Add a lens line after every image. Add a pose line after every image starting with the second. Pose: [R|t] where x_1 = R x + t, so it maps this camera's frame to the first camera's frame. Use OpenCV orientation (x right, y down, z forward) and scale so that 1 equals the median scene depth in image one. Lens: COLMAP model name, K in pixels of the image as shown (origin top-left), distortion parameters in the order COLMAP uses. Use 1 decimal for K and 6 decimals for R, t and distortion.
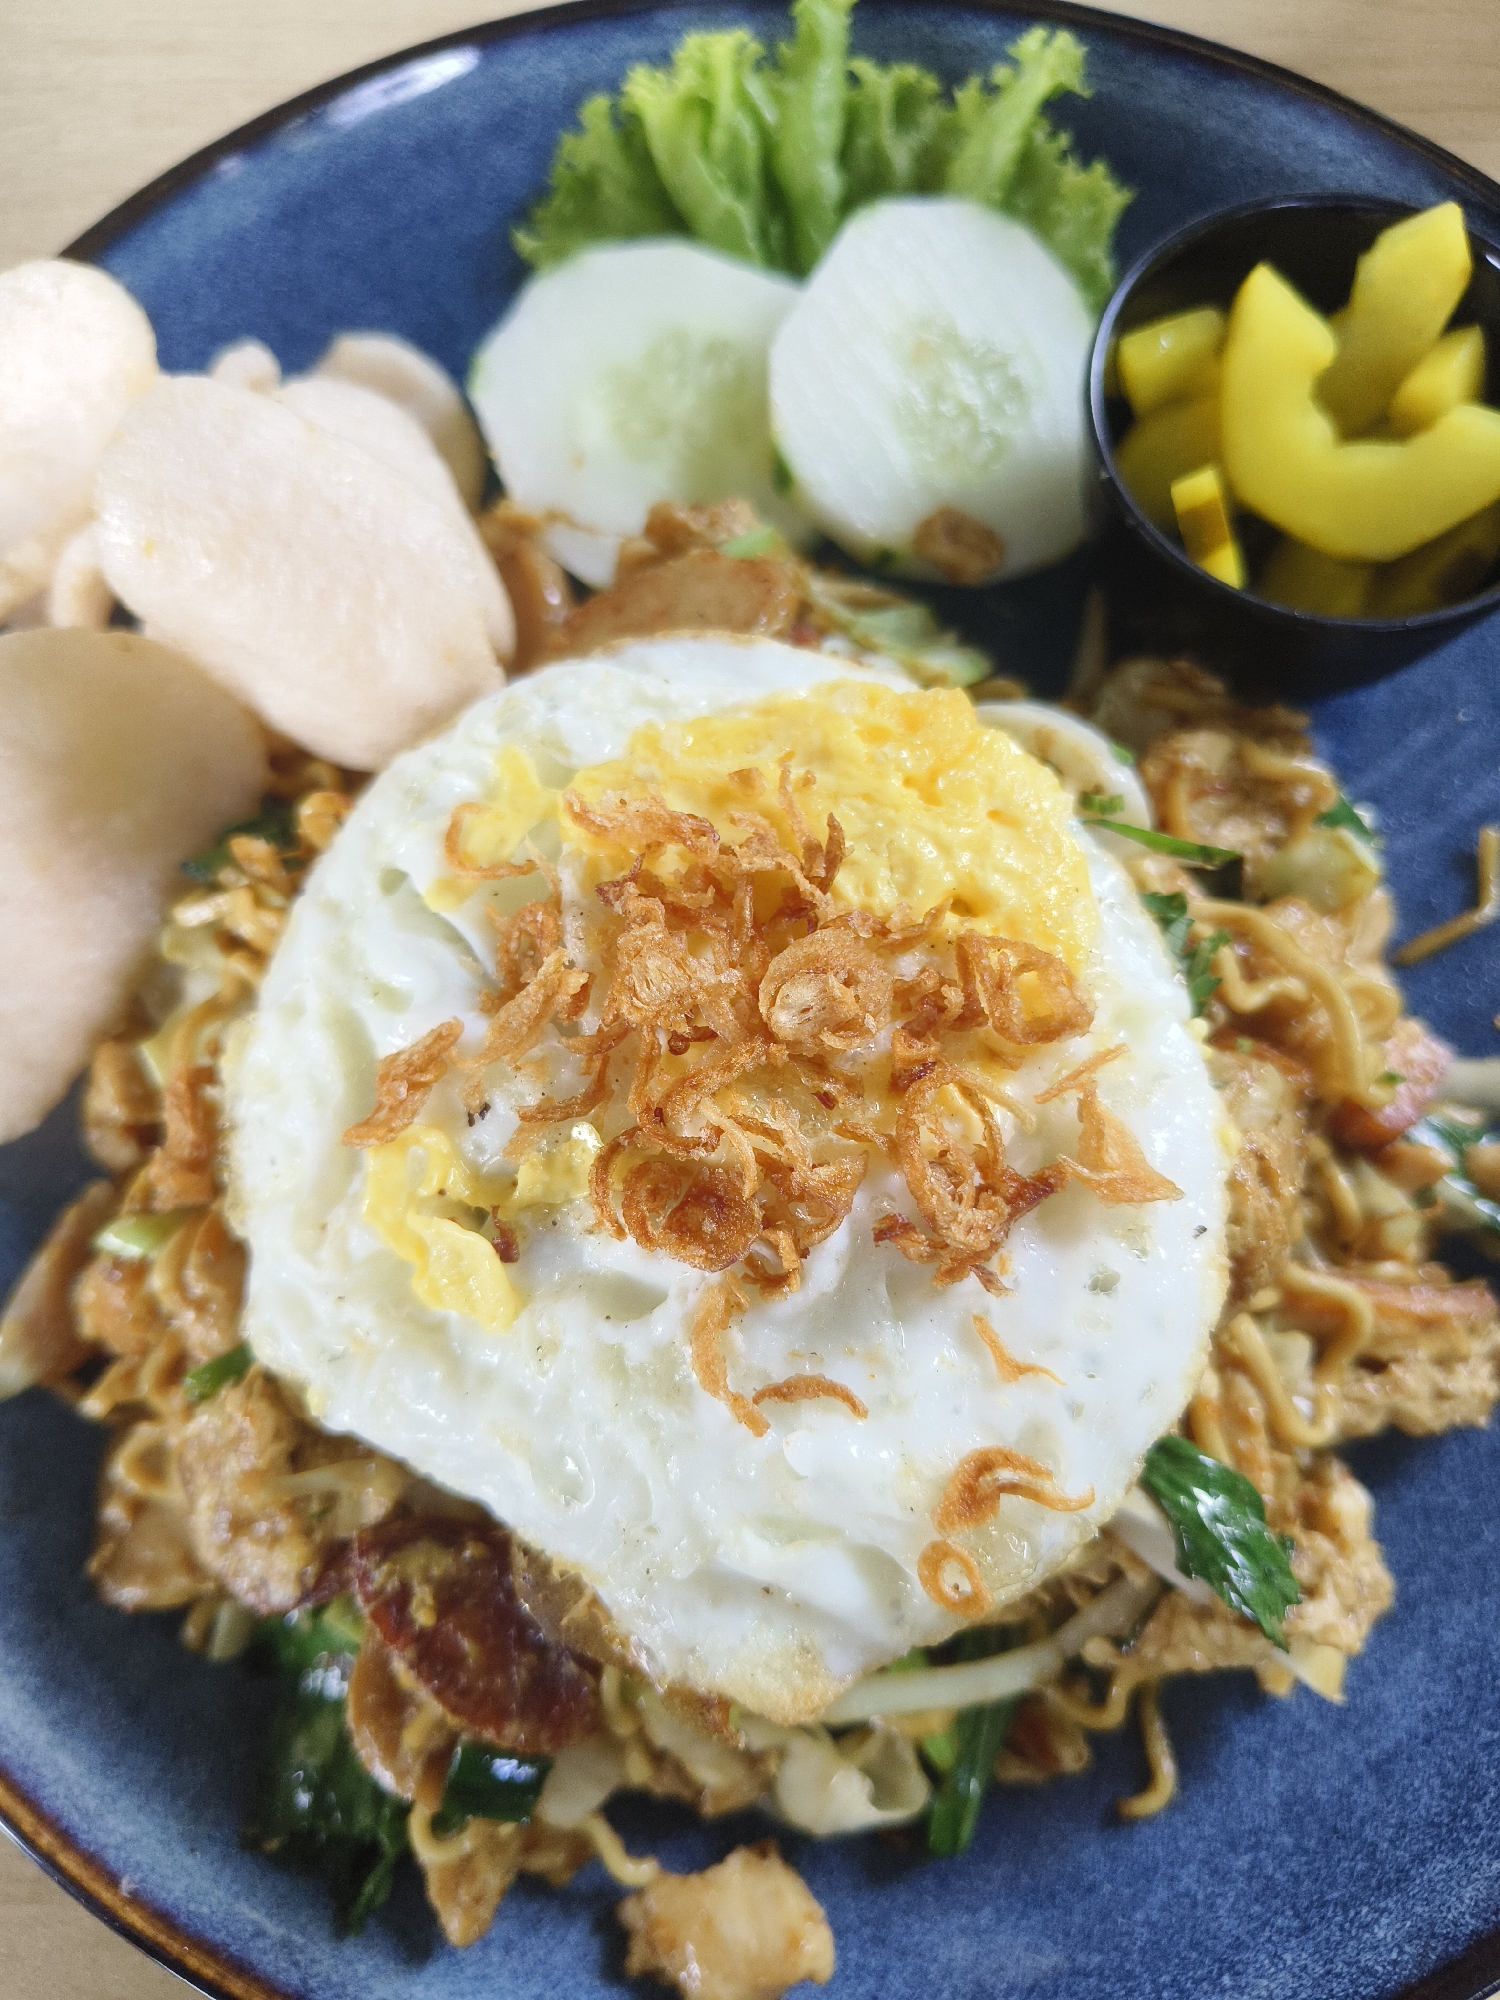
lens RADIAL K [[1345.2, 0, 750.0], [0, 1345.2, 1000.0], [0, 0, 1]] dist [-0.007340, -0.023749]
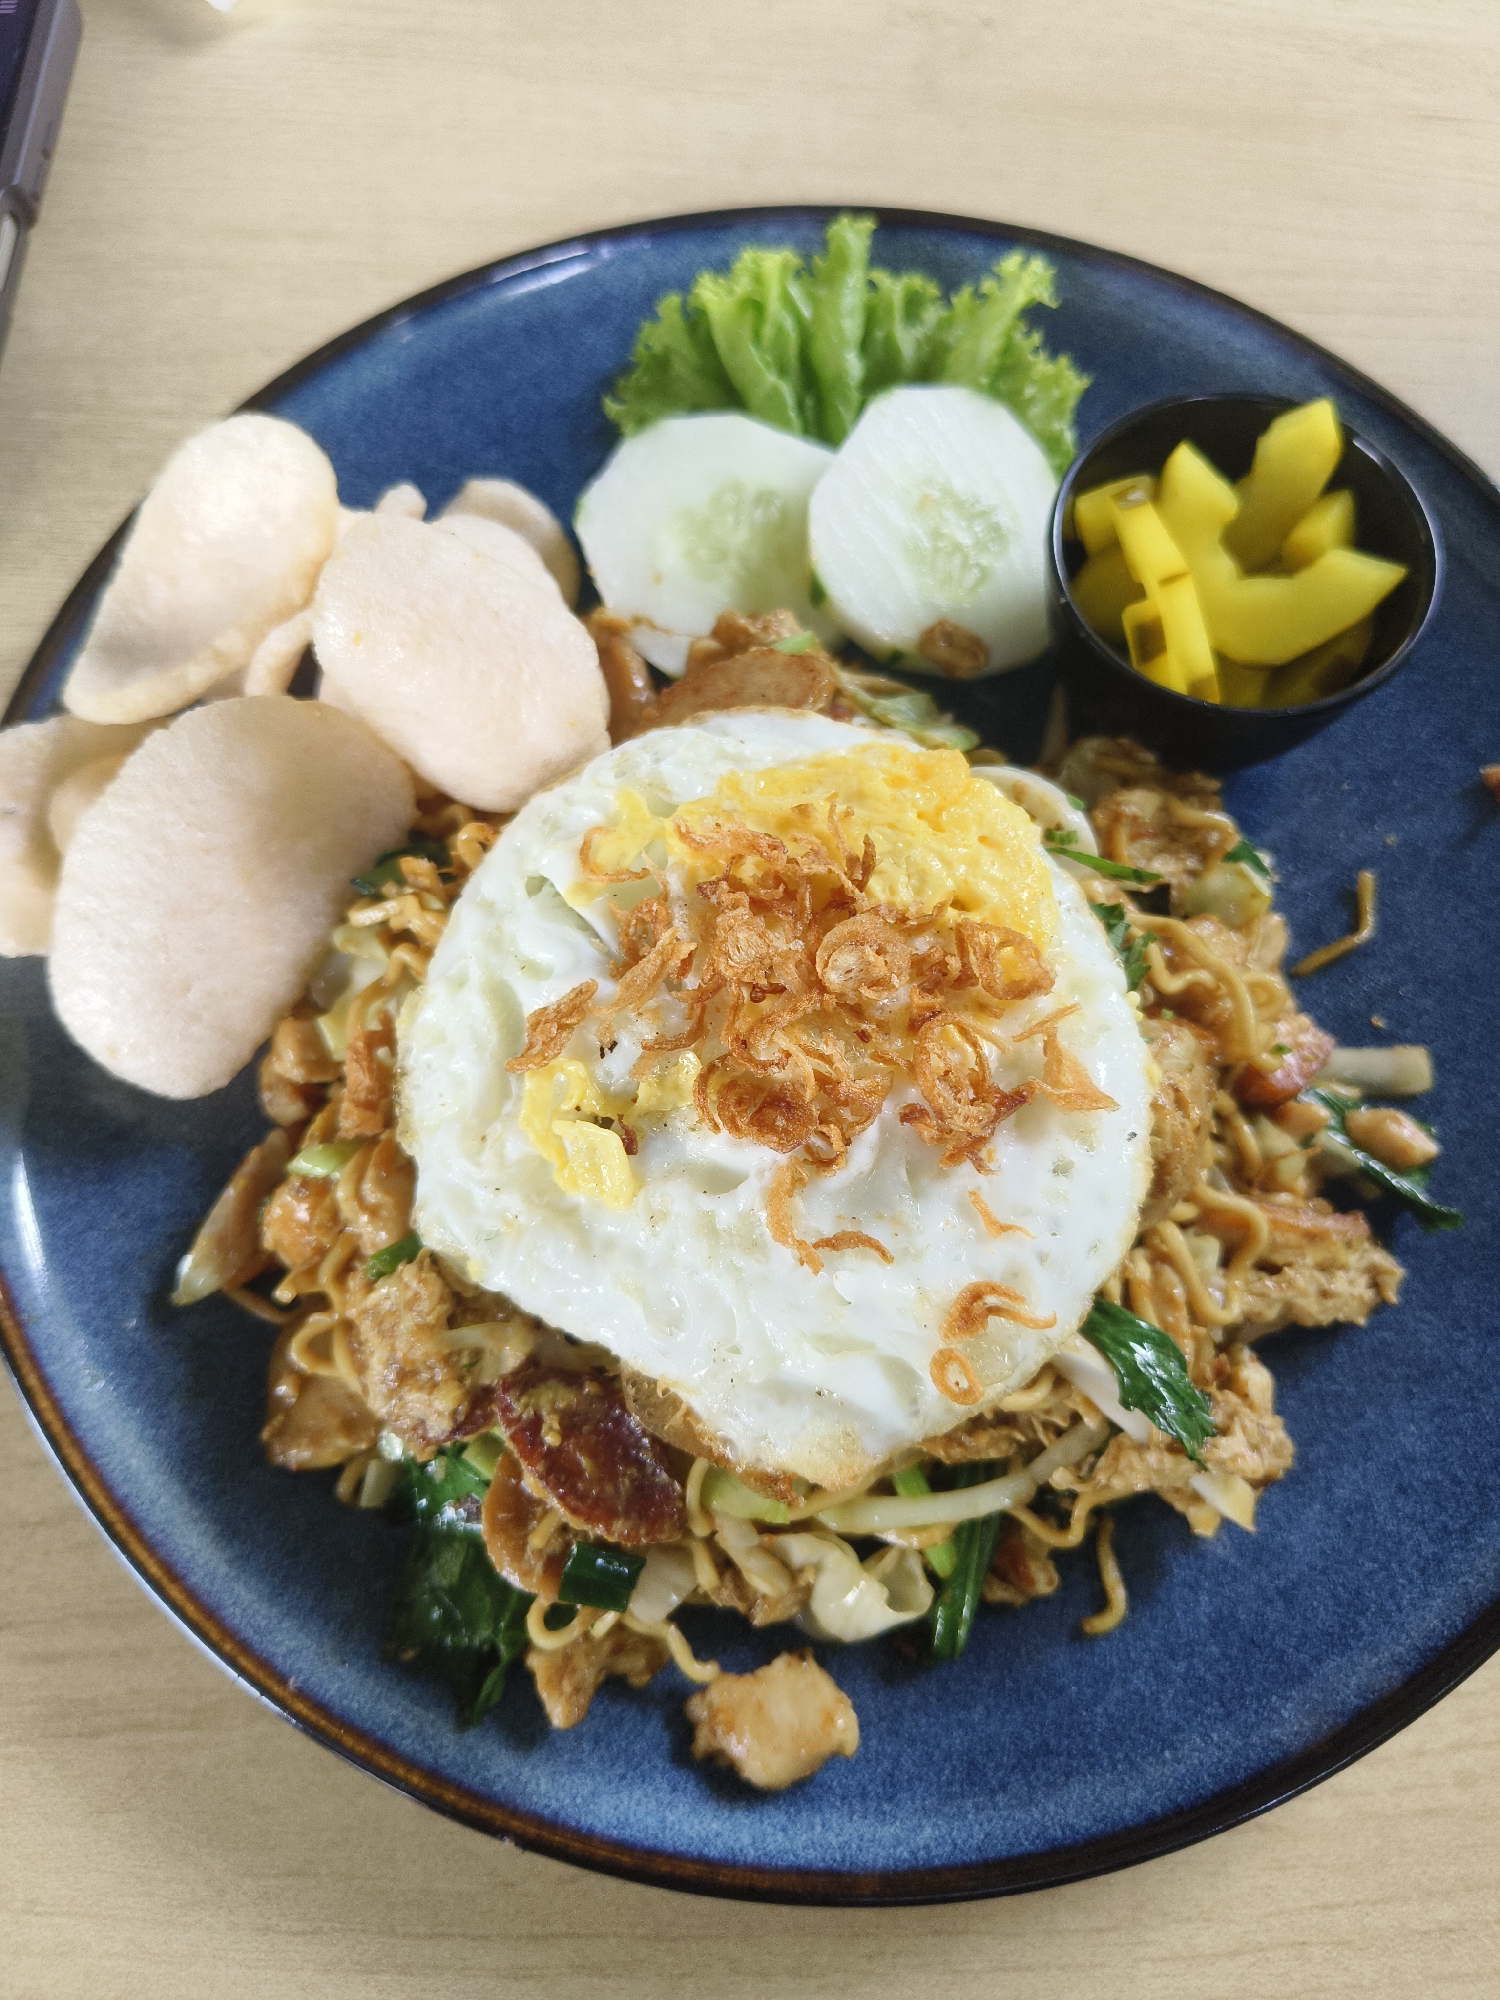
lens RADIAL K [[1344.4, 0, 770.9], [0, 1344.4, 999.9], [0, 0, 1]] dist [-0.003102, -0.000687]
pose [[0.999535, 0.011552, 0.028203, -0.065502], [-0.009587, 0.997581, -0.068843, 0.110902], [-0.028930, 0.068541, 0.997229, -0.324413]]
